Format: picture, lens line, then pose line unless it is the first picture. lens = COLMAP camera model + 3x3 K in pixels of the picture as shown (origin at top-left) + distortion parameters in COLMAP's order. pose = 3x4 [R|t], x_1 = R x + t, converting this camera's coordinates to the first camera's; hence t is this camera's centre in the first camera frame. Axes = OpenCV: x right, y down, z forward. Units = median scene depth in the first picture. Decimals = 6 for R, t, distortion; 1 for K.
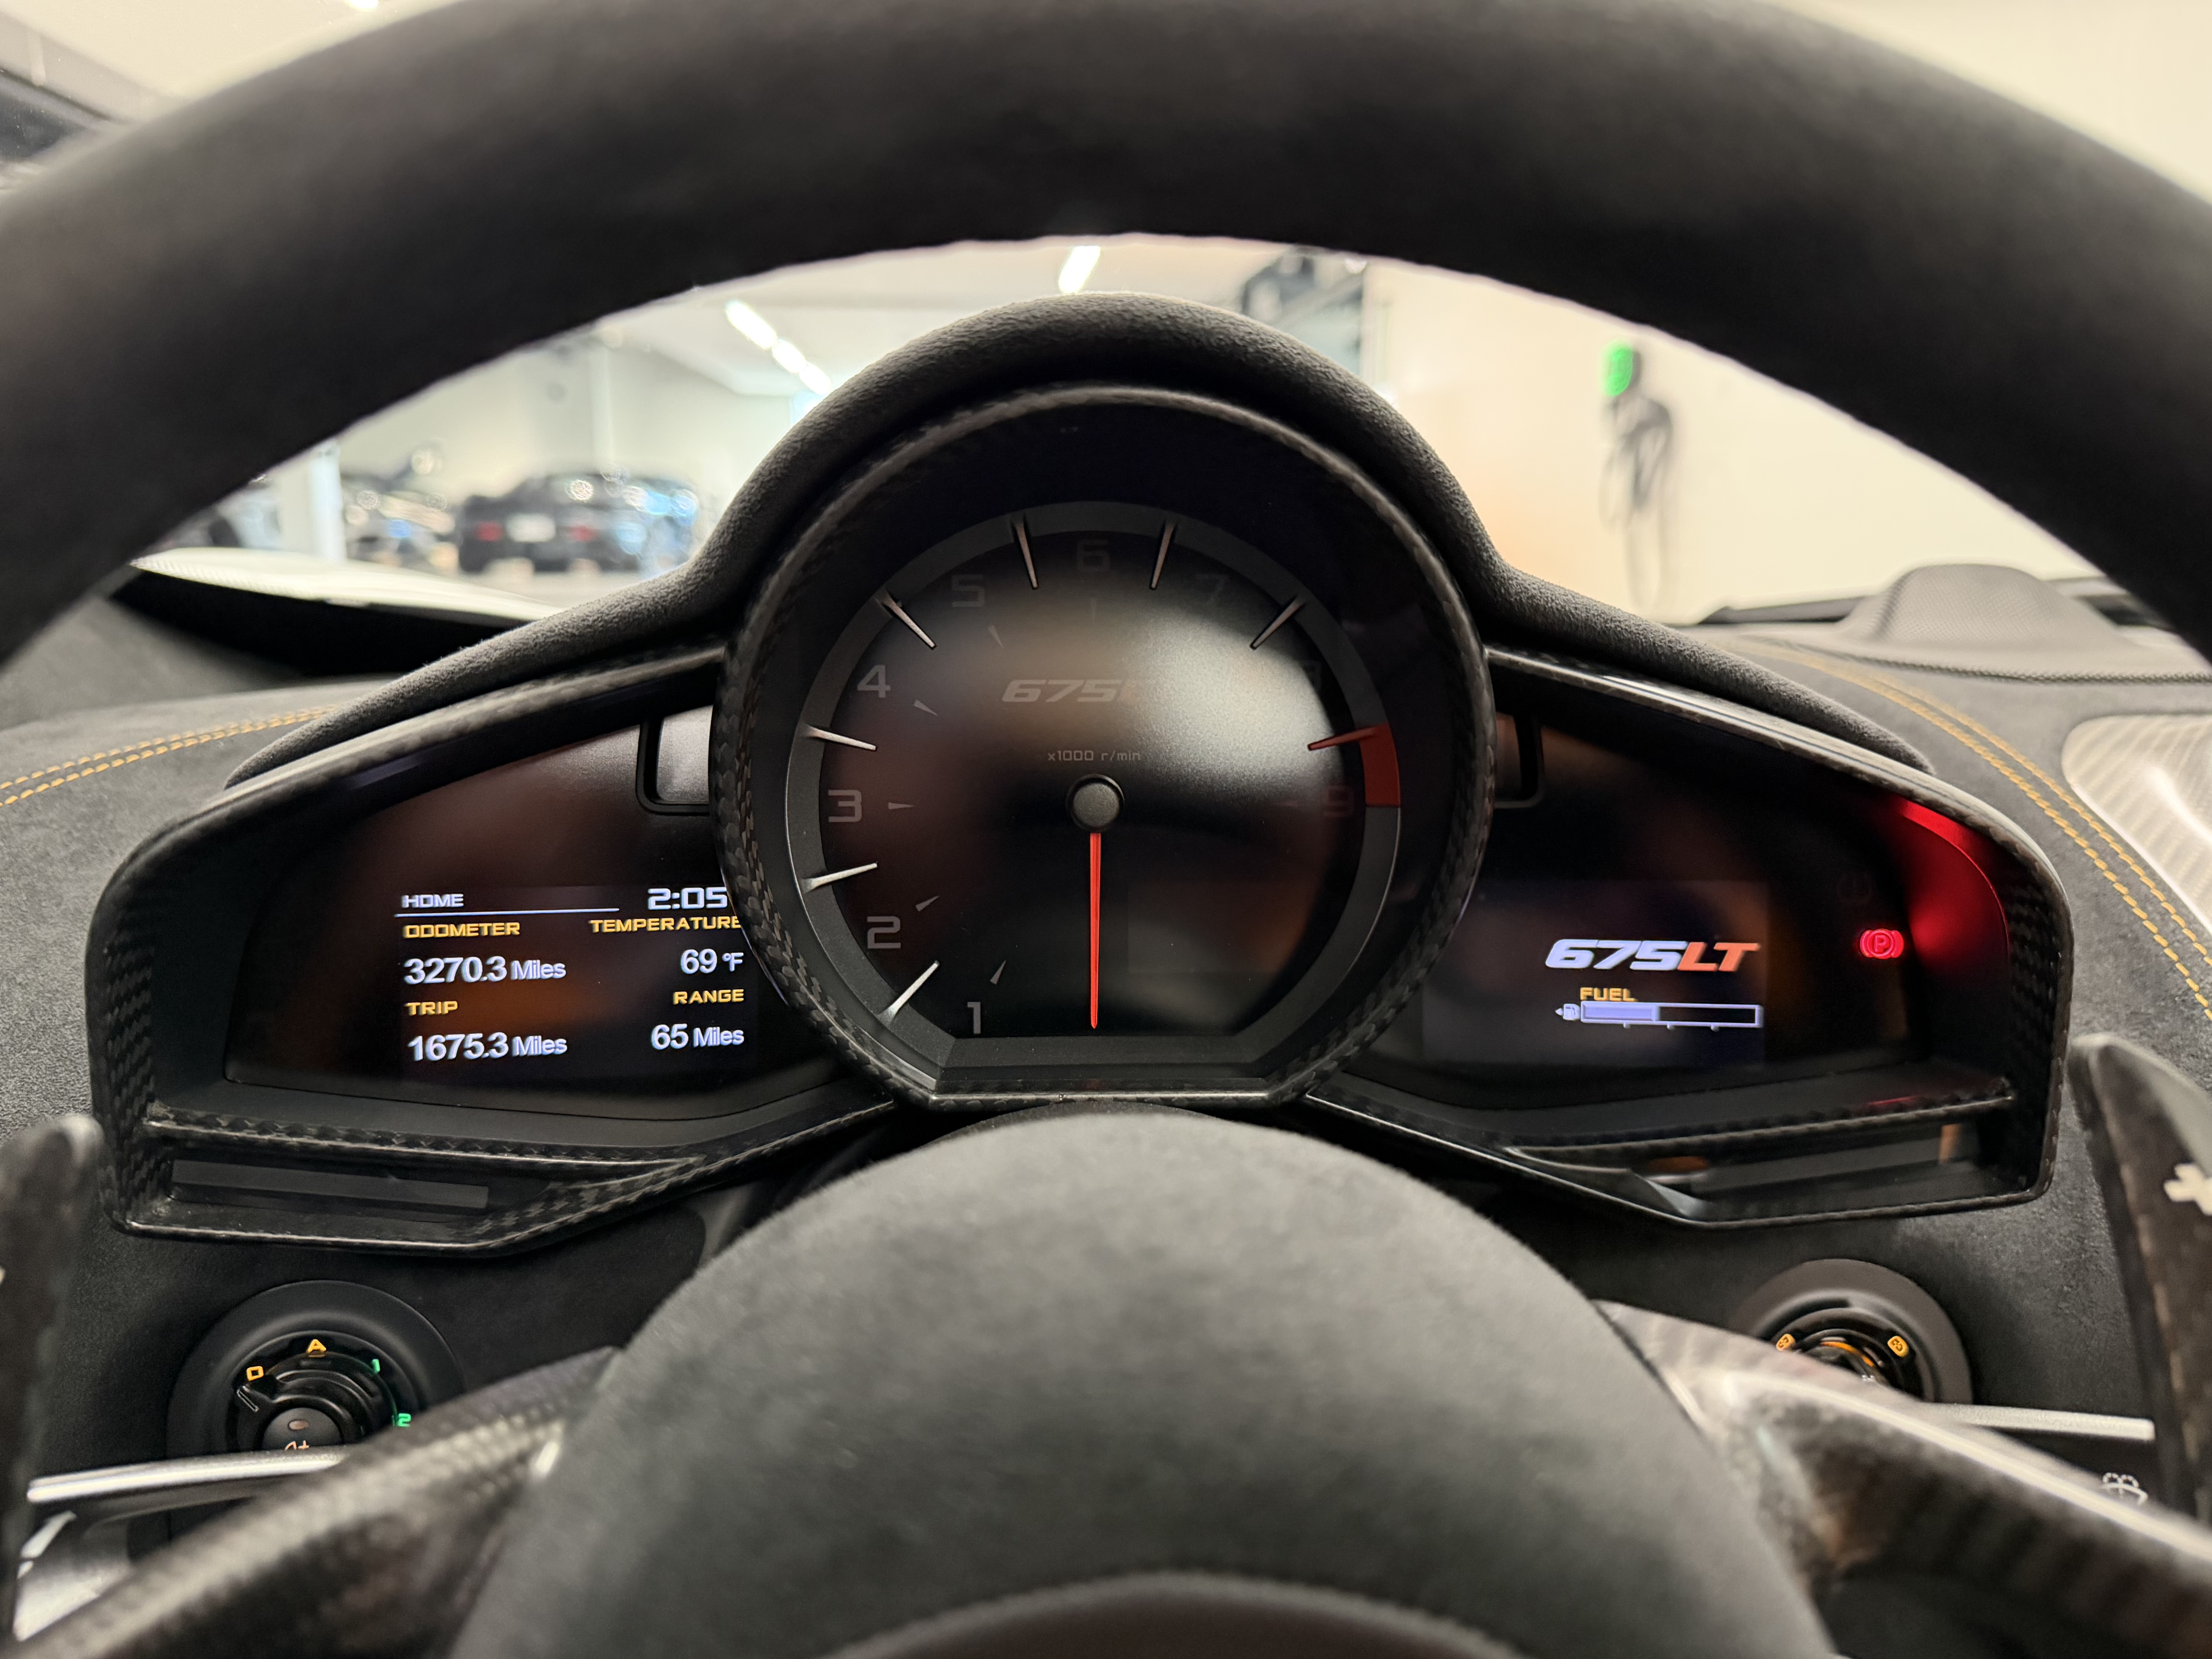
lens RADIAL K [[1622.3, 0, 1106.0], [0, 1622.3, 829.5], [0, 0, 1]] dist [0.002444, -0.001224]
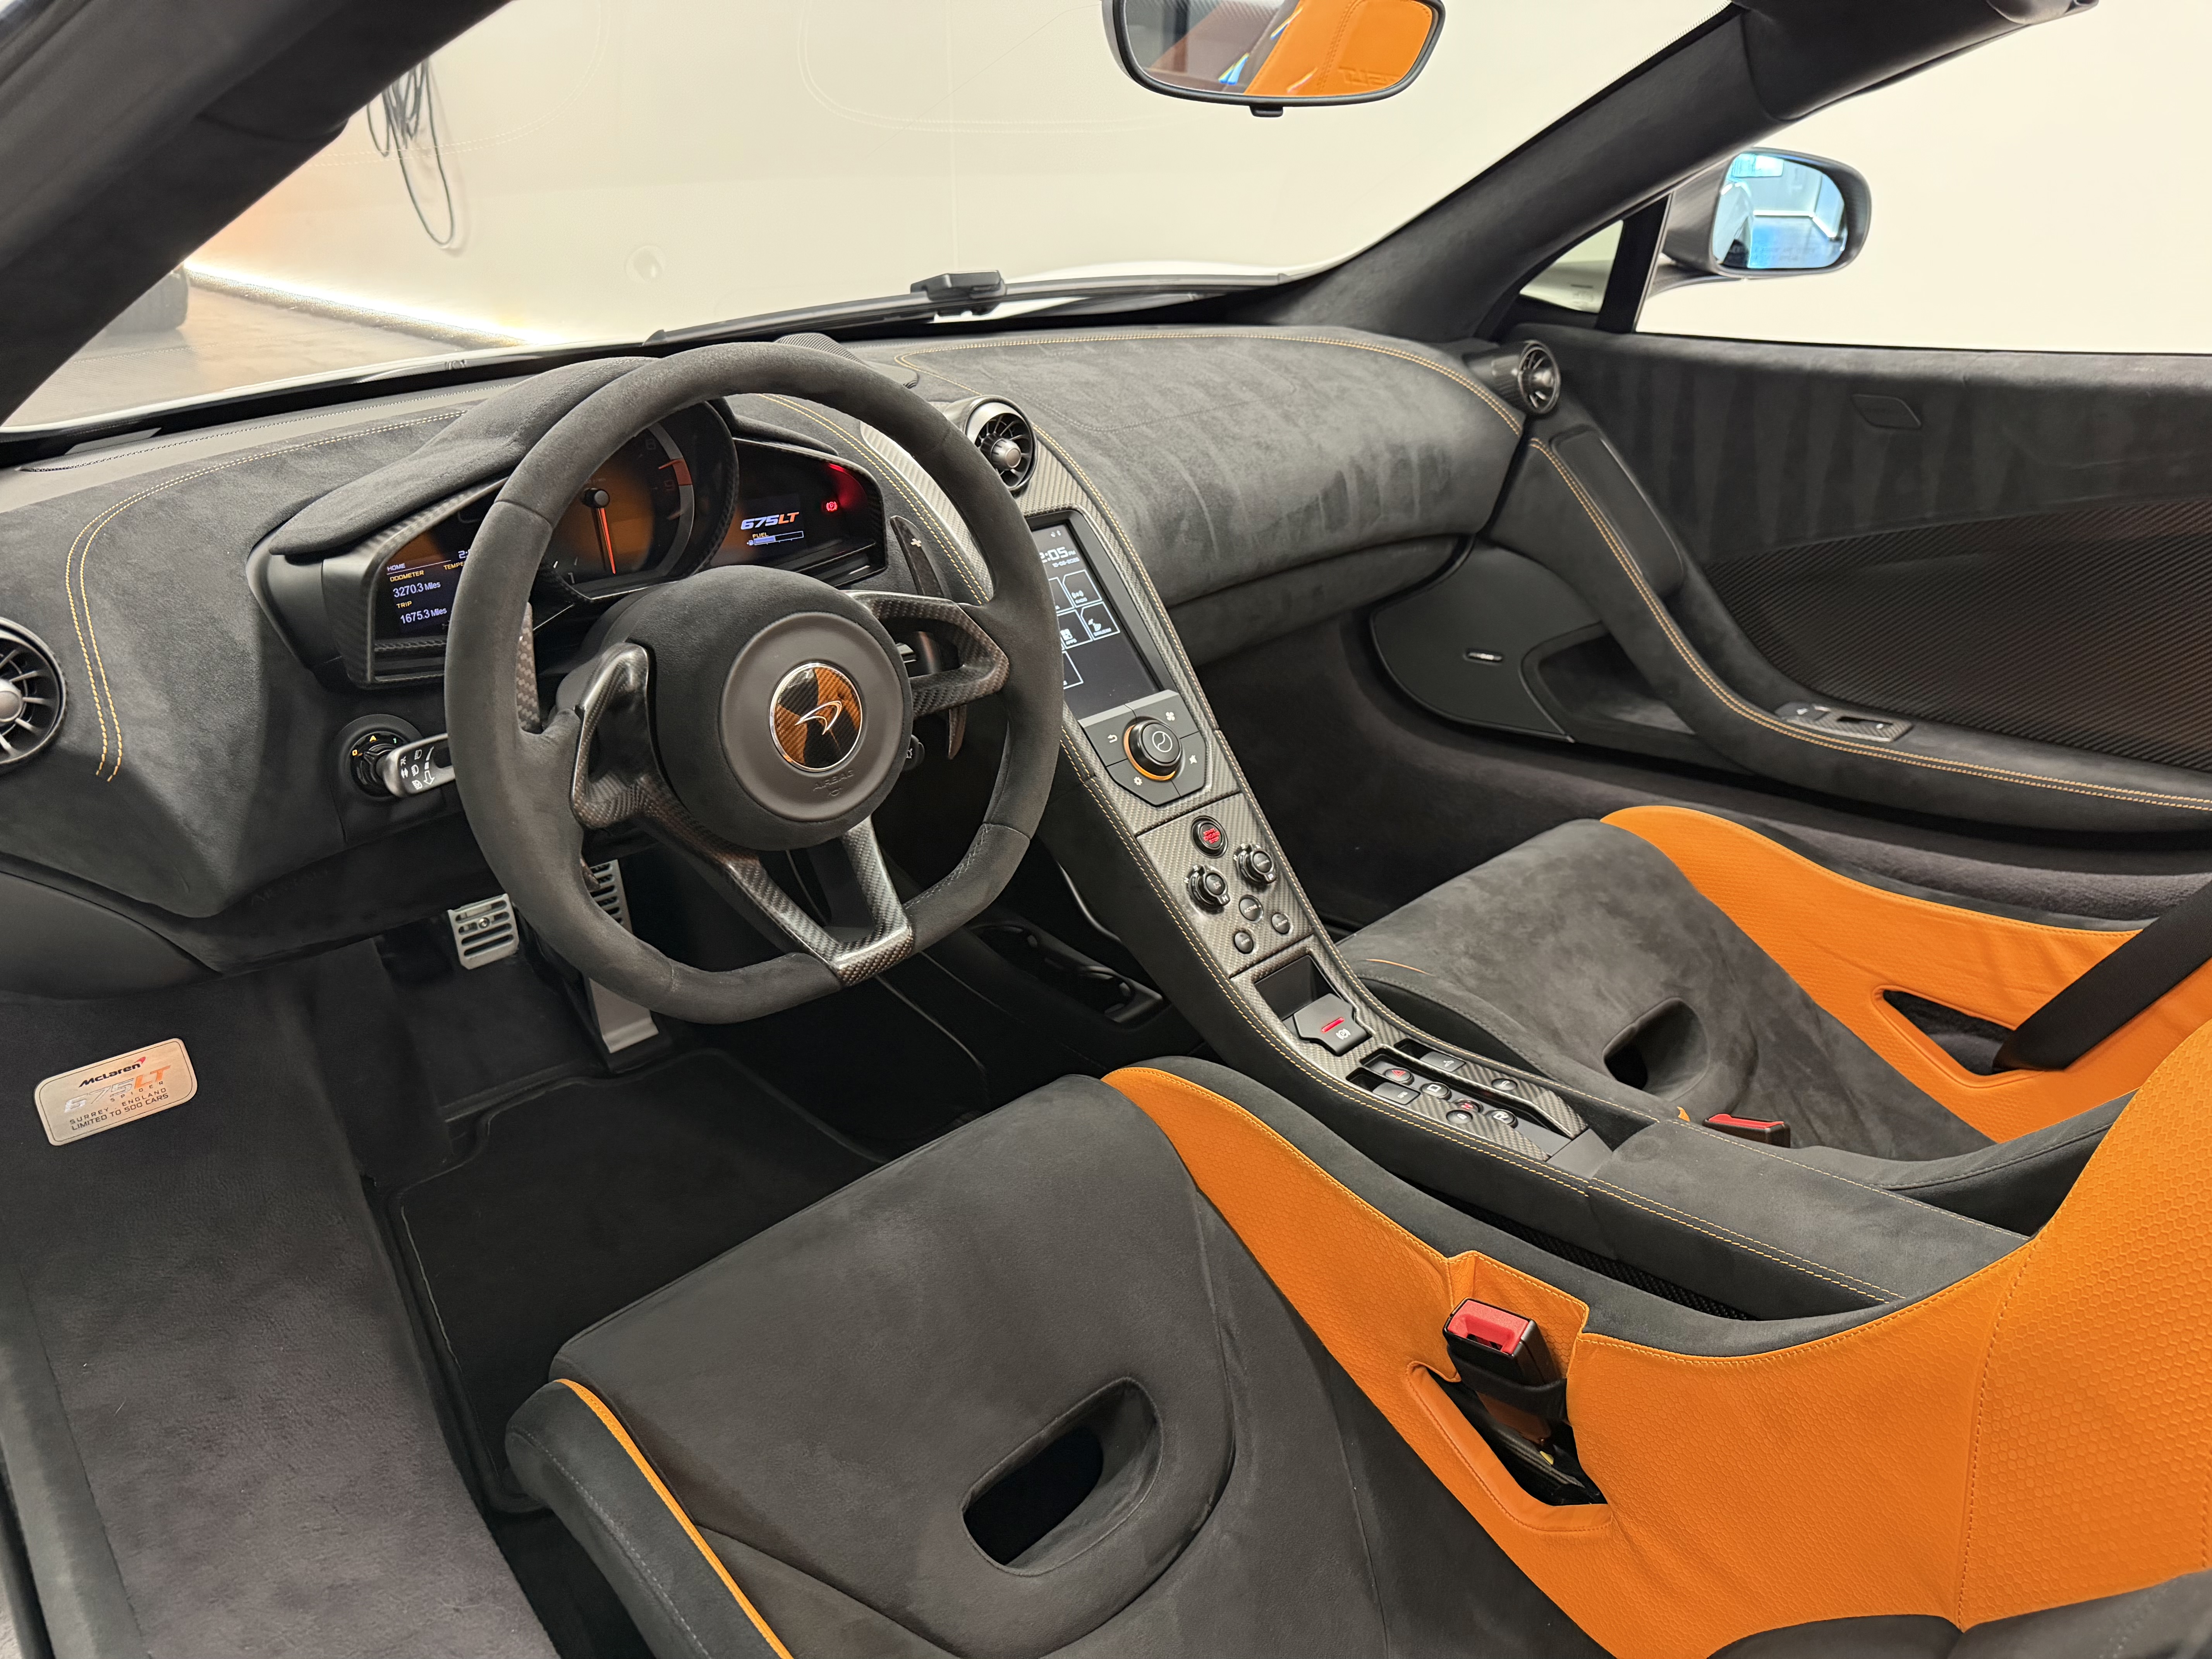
lens RADIAL K [[1562.0, 0, 1106.0], [0, 1562.0, 829.5], [0, 0, 1]] dist [0.148869, -0.253190]
pose [[0.746345, -0.281434, 0.603129, -1.288663], [0.126823, 0.949731, 0.286229, -0.160672], [-0.653365, -0.137135, 0.744519, -1.951118]]
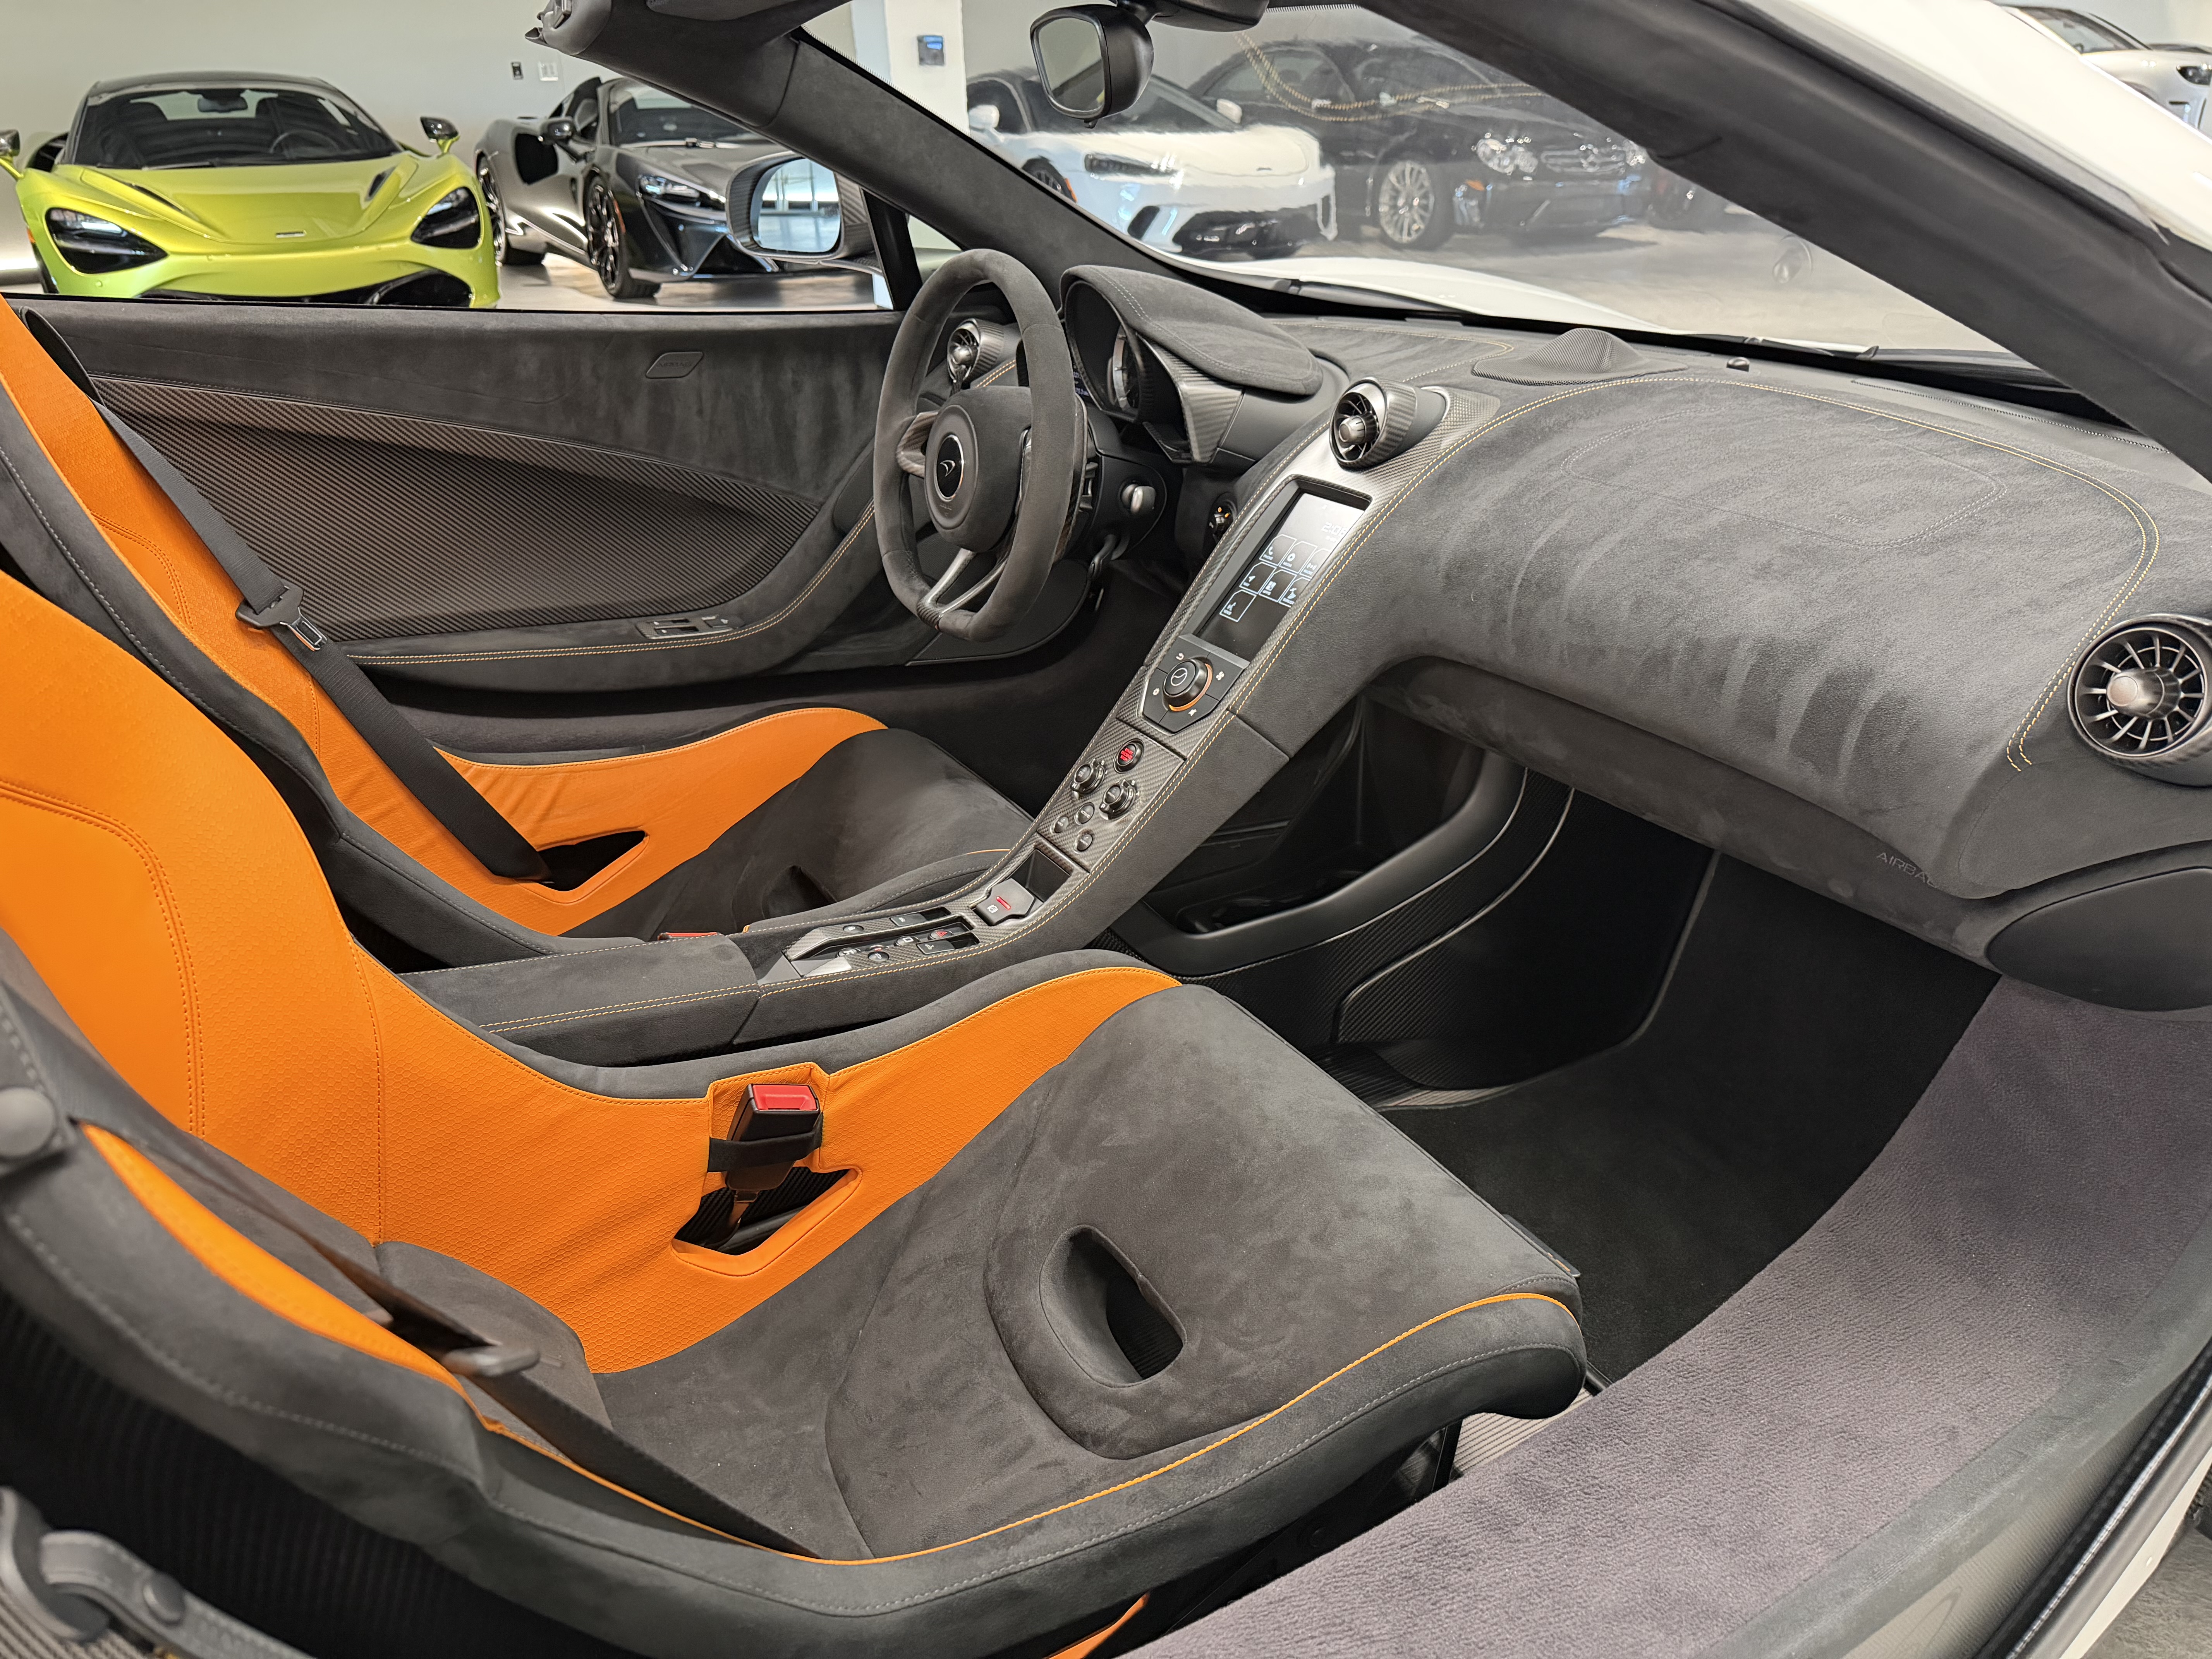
lens RADIAL K [[1529.6, 0, 1107.7], [0, 1529.6, 841.3], [0, 0, 1]] dist [0.105745, -0.162289]
pose [[0.456743, 0.376572, -0.805965, 4.316649], [-0.158096, 0.925925, 0.343028, -0.246704], [0.875438, -0.029256, 0.482444, -1.422168]]
